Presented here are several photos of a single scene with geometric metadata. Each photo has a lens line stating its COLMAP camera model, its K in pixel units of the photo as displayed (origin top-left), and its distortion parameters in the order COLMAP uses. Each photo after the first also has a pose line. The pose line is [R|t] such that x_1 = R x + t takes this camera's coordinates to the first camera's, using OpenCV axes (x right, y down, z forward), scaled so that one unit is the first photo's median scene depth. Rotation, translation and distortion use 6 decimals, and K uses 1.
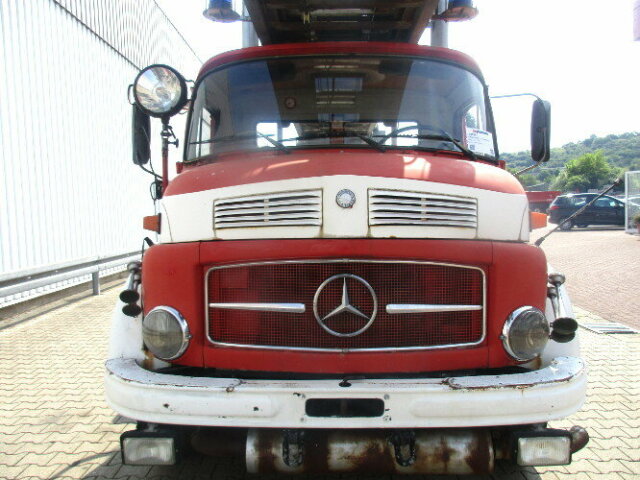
lens RADIAL K [[478.4, 0, 319.9], [0, 478.4, 236.9], [0, 0, 1]] dist [0.004393, -0.000534]
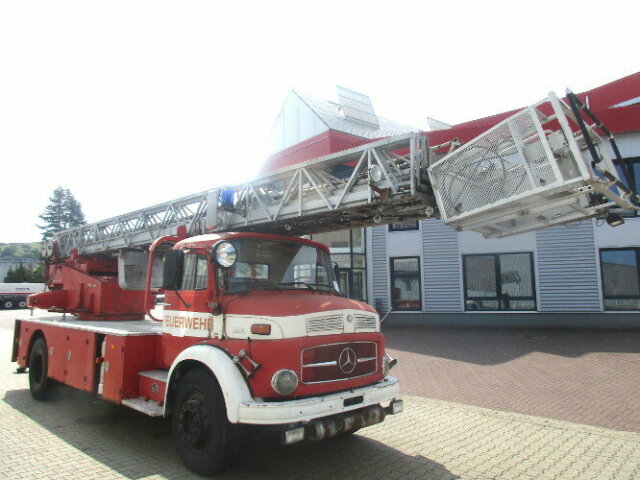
lens RADIAL K [[478.4, 0, 321.2], [0, 478.4, 241.1], [0, 0, 1]] dist [0.004393, -0.000534]
pose [[0.662309, 0.109758, 0.741148, -1.997159], [0.046104, 0.981366, -0.186532, -0.011780], [-0.747811, 0.157711, 0.644907, -0.635029]]
